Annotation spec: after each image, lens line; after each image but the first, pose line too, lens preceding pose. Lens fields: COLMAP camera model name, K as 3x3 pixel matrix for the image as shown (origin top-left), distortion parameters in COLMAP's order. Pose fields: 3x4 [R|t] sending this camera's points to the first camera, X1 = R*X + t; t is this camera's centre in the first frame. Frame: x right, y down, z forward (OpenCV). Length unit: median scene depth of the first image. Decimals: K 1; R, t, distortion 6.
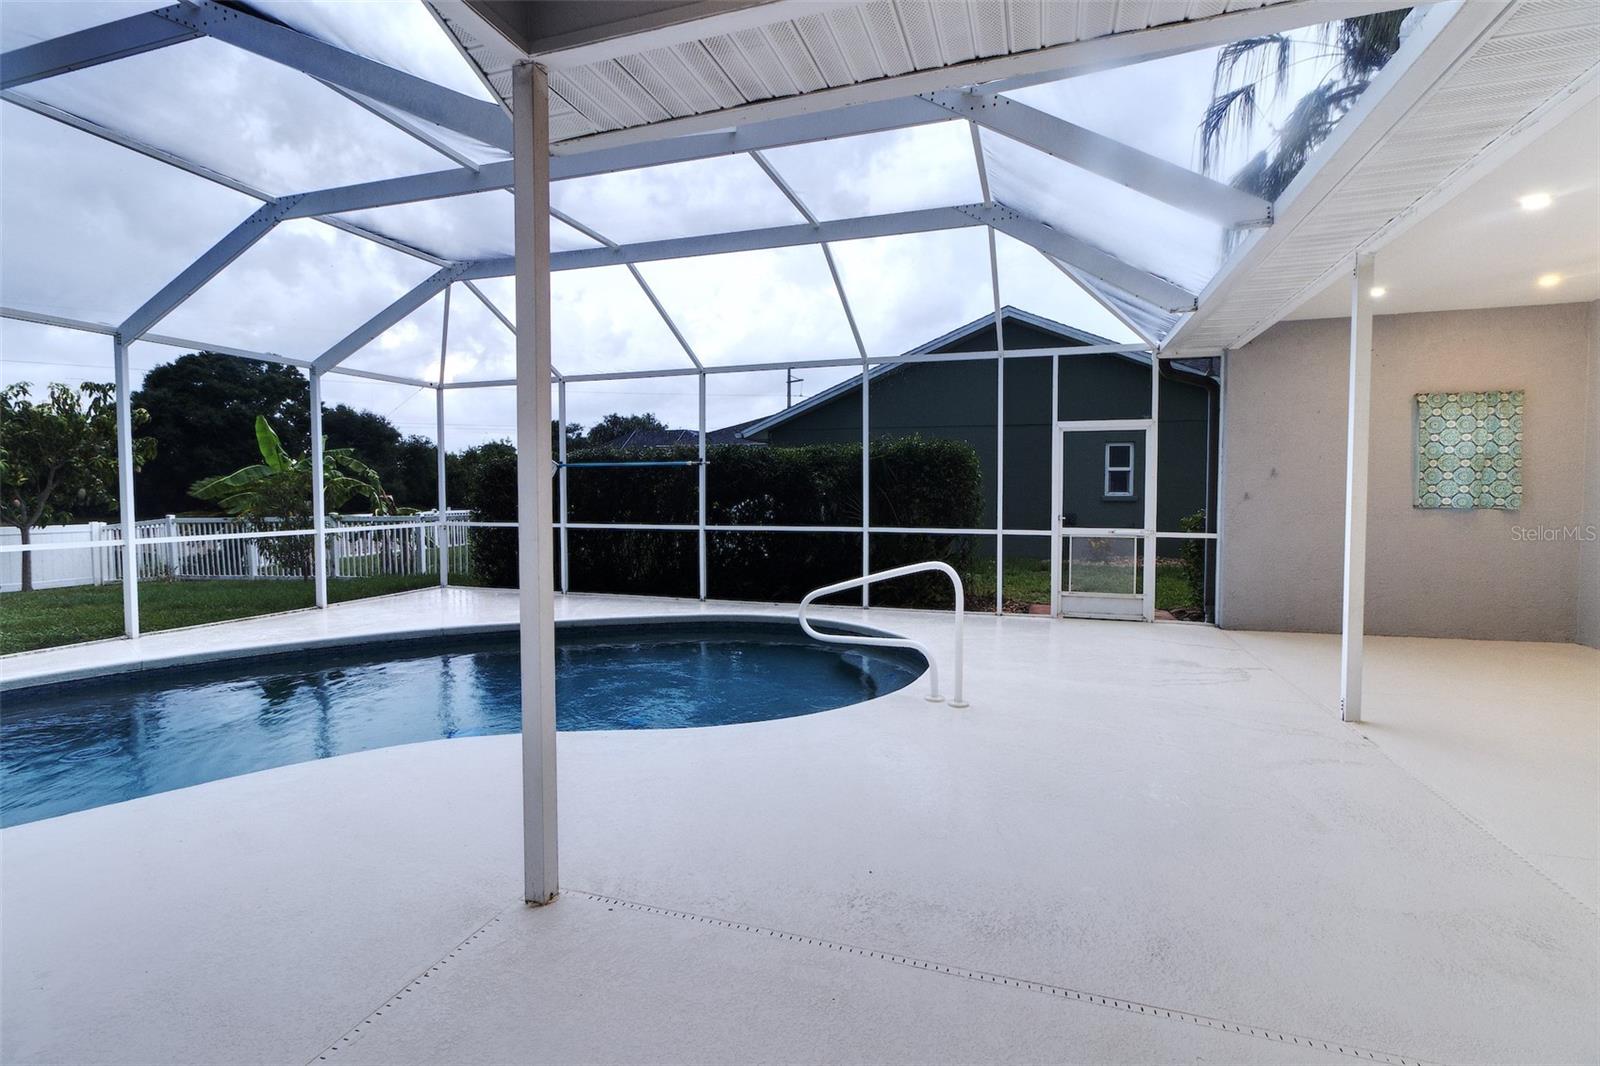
lens RADIAL K [[740.9, 0, 793.2], [0, 740.9, 524.9], [0, 0, 1]] dist [-0.003672, 0.000729]
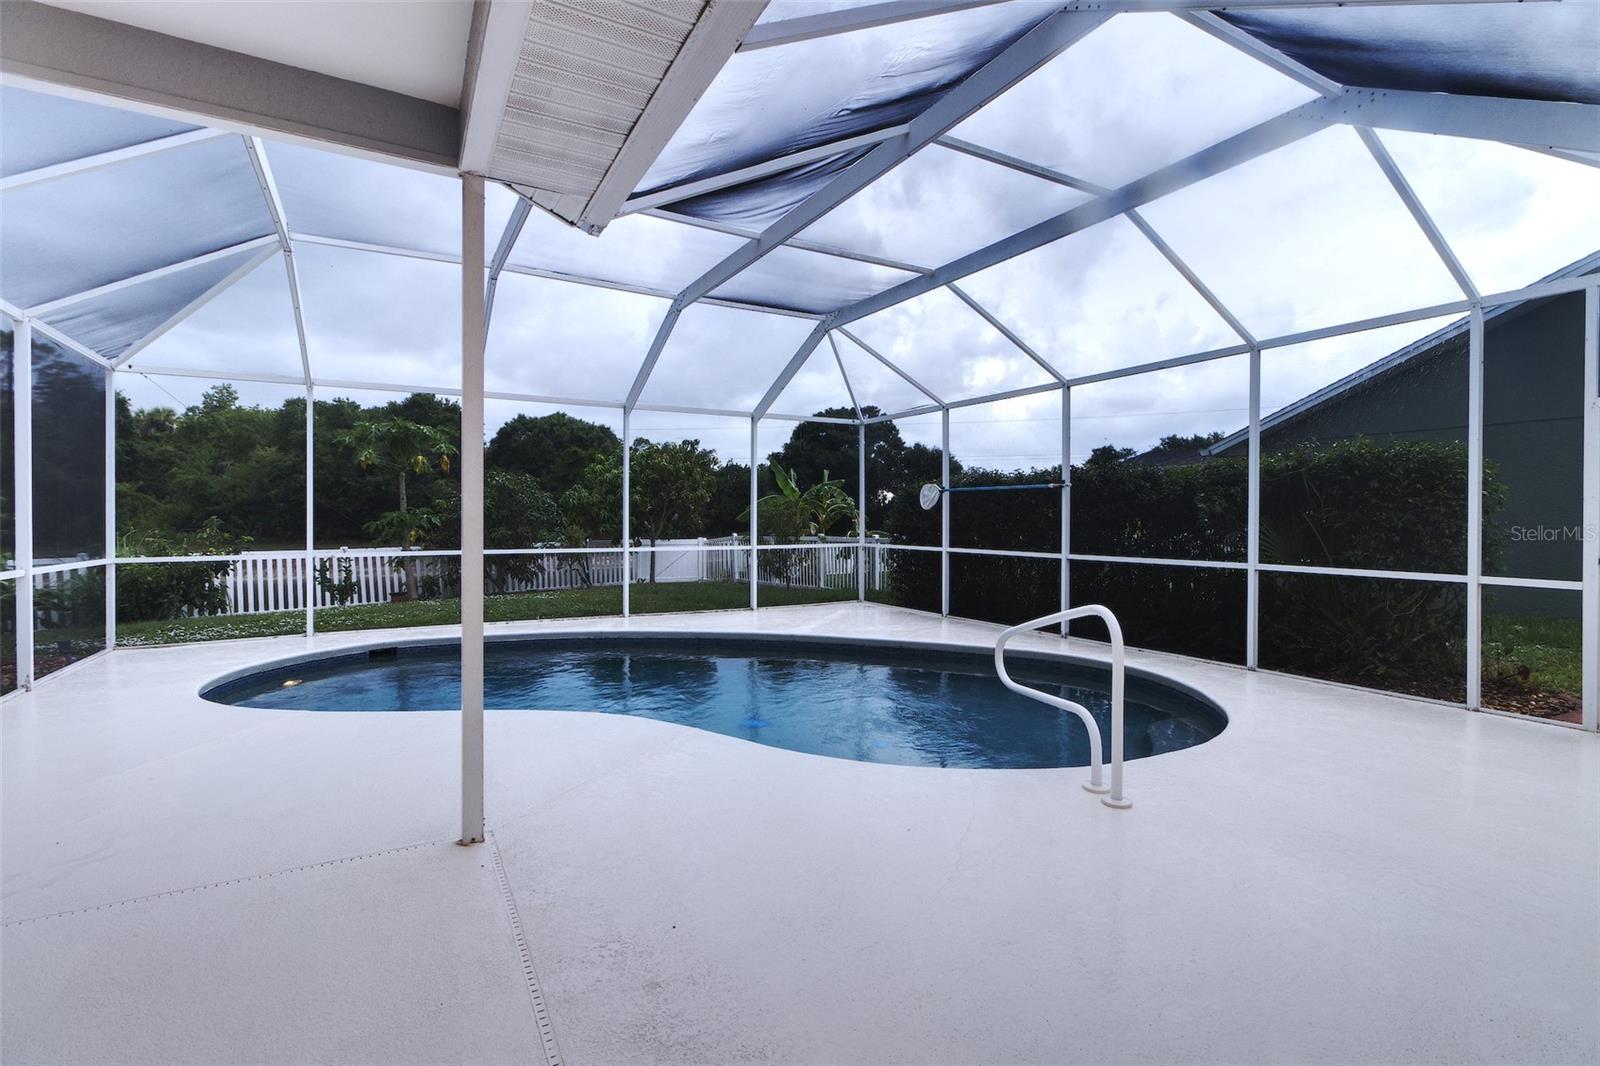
lens RADIAL K [[740.9, 0, 801.7], [0, 740.9, 528.3], [0, 0, 1]] dist [-0.003672, 0.000729]
pose [[0.759008, 0.013292, -0.650945, 0.203872], [-0.034482, 0.999209, -0.019803, -0.001312], [0.650167, 0.037477, 0.758866, 0.099265]]
